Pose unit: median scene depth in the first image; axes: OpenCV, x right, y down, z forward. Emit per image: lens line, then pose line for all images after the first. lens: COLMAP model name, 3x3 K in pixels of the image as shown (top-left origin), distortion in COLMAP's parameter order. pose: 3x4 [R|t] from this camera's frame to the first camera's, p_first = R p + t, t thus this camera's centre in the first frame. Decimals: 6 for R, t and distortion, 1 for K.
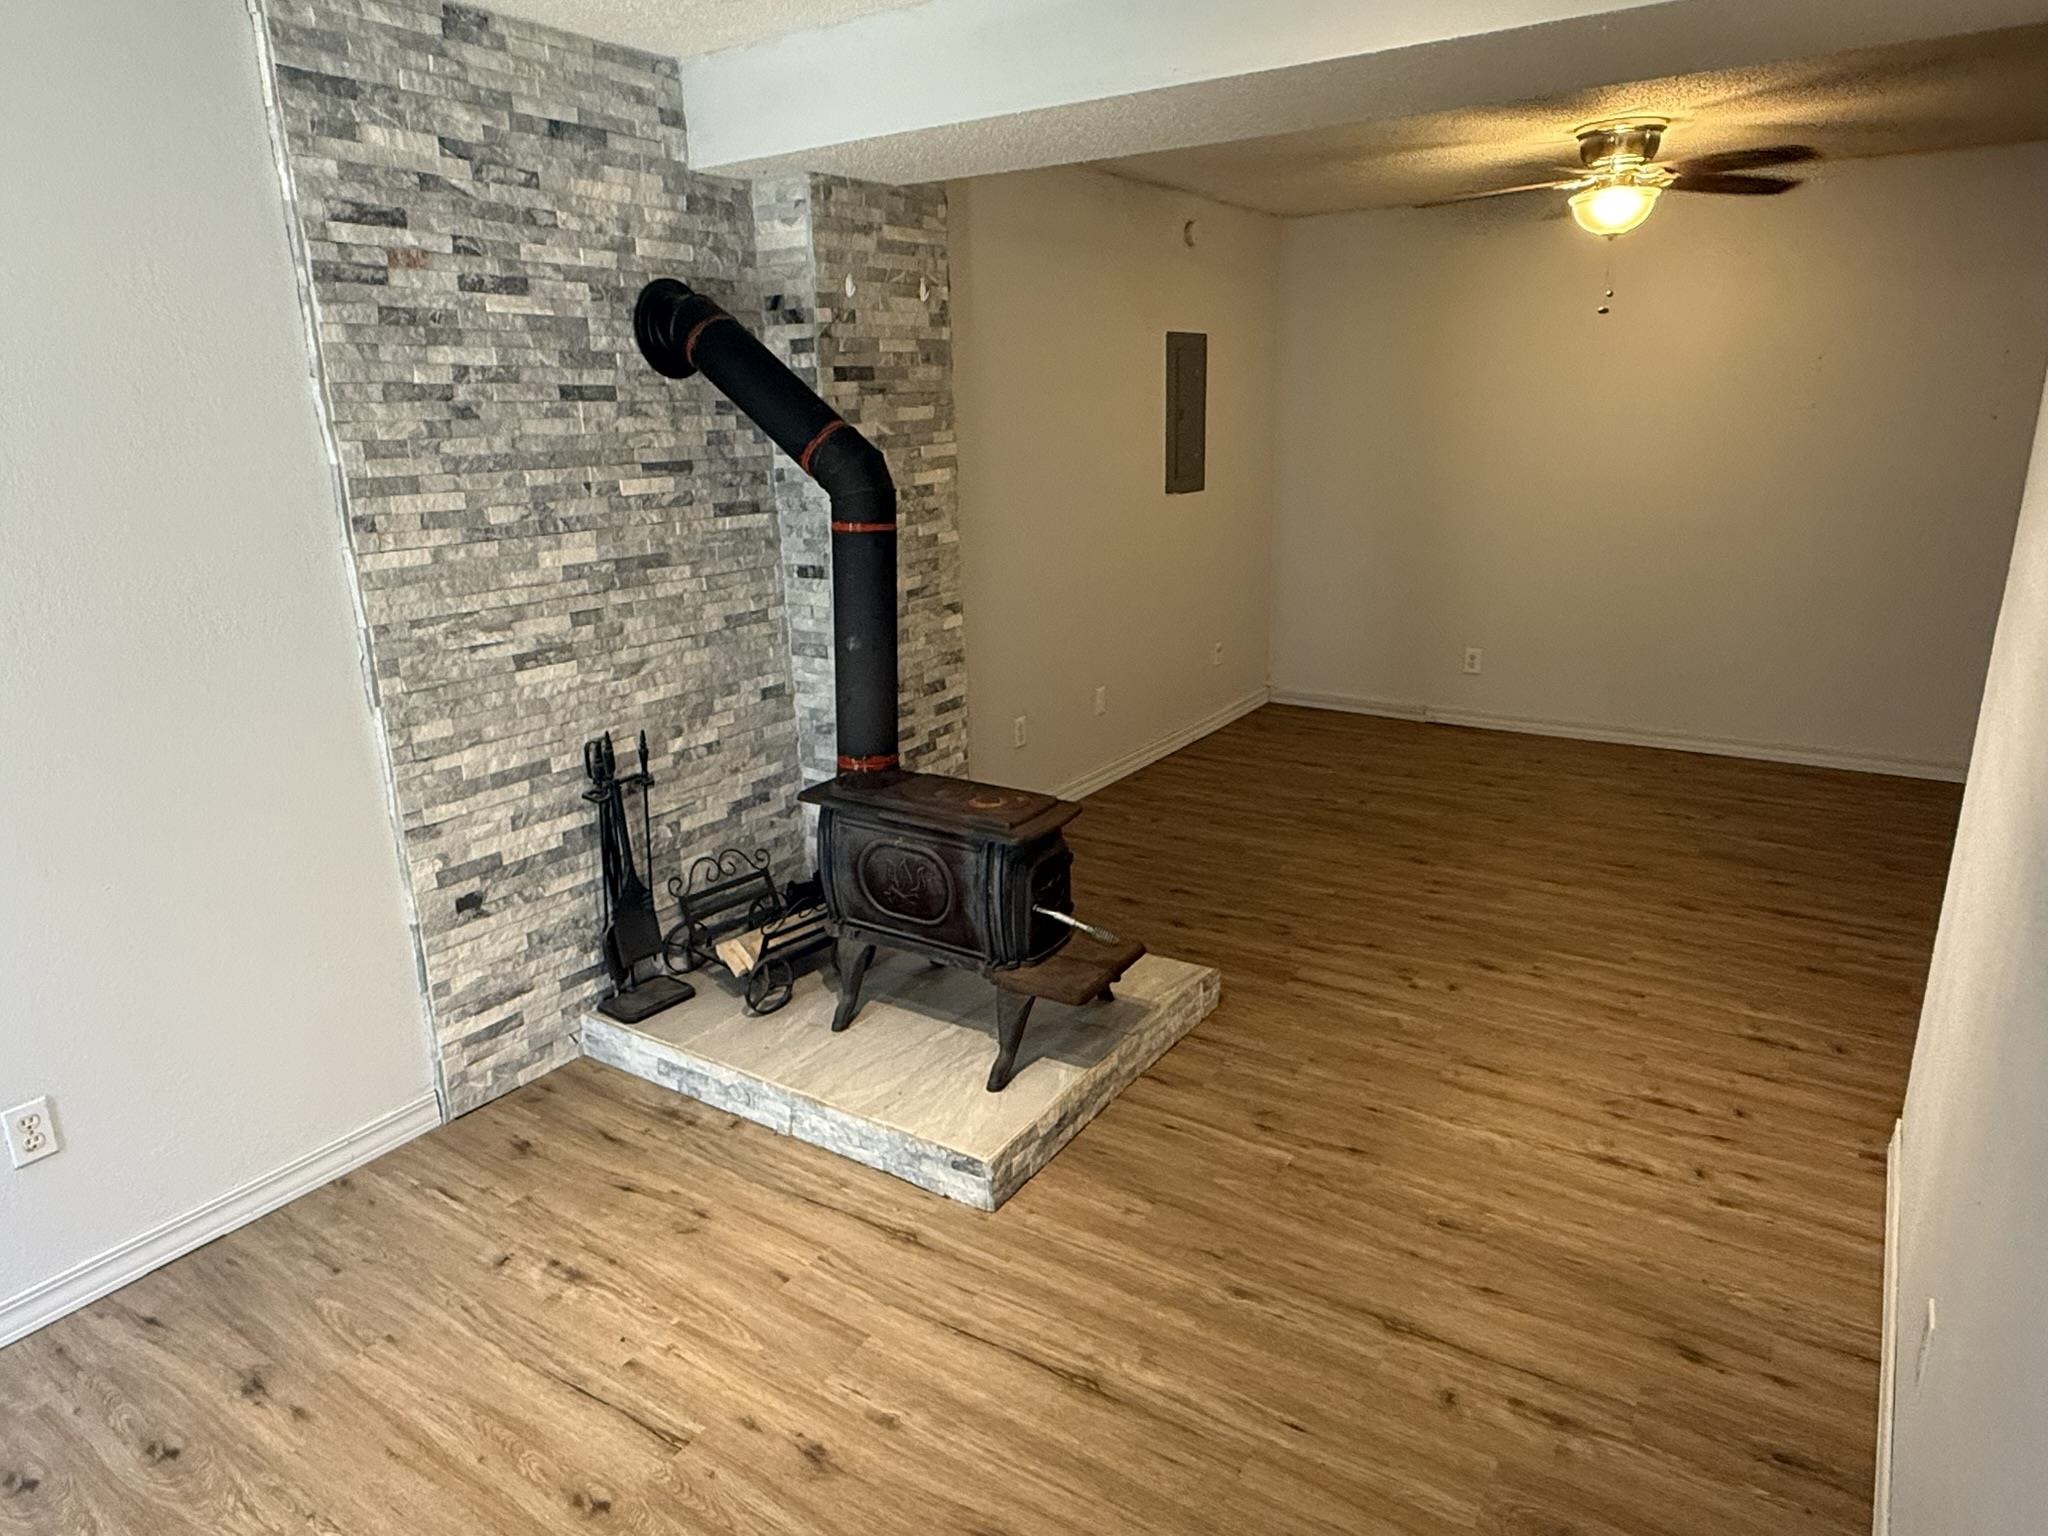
lens RADIAL K [[1273.1, 0, 1020.0], [0, 1273.1, 767.4], [0, 0, 1]] dist [-0.000476, 0.000011]
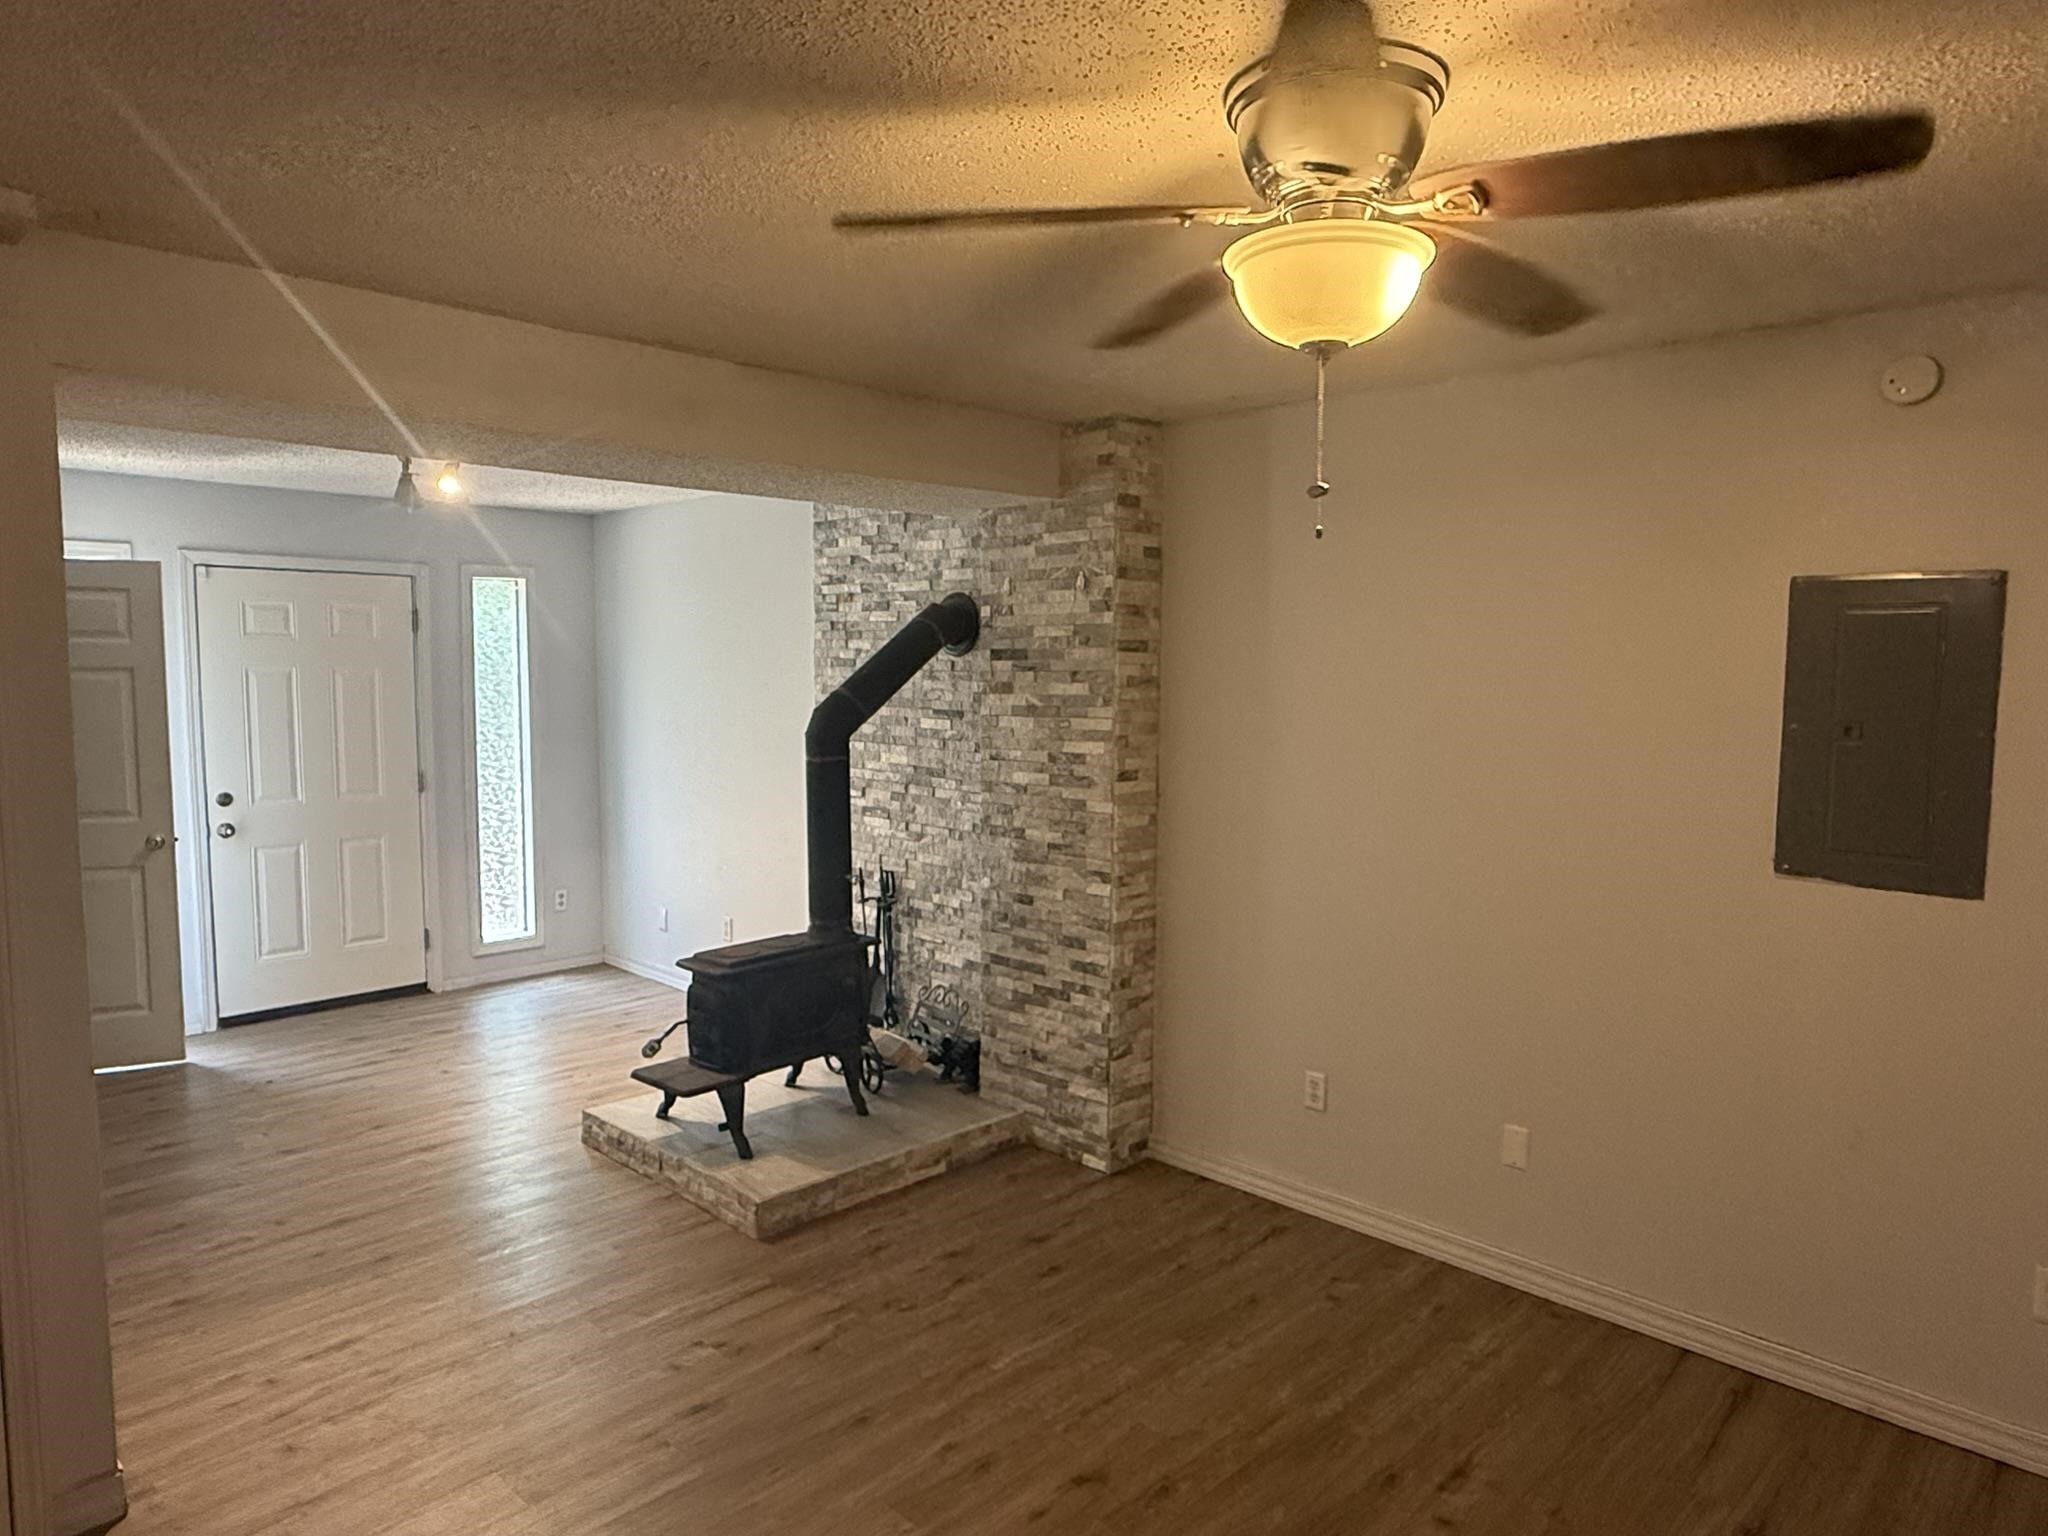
lens RADIAL K [[1273.1, 0, 1020.0], [0, 1273.1, 767.4], [0, 0, 1]] dist [-0.000476, 0.000011]
pose [[-0.191139, 0.107818, -0.975624, 1.175807], [-0.273023, 0.948885, 0.158352, -0.439103], [0.942828, 0.296634, -0.151932, 1.337499]]
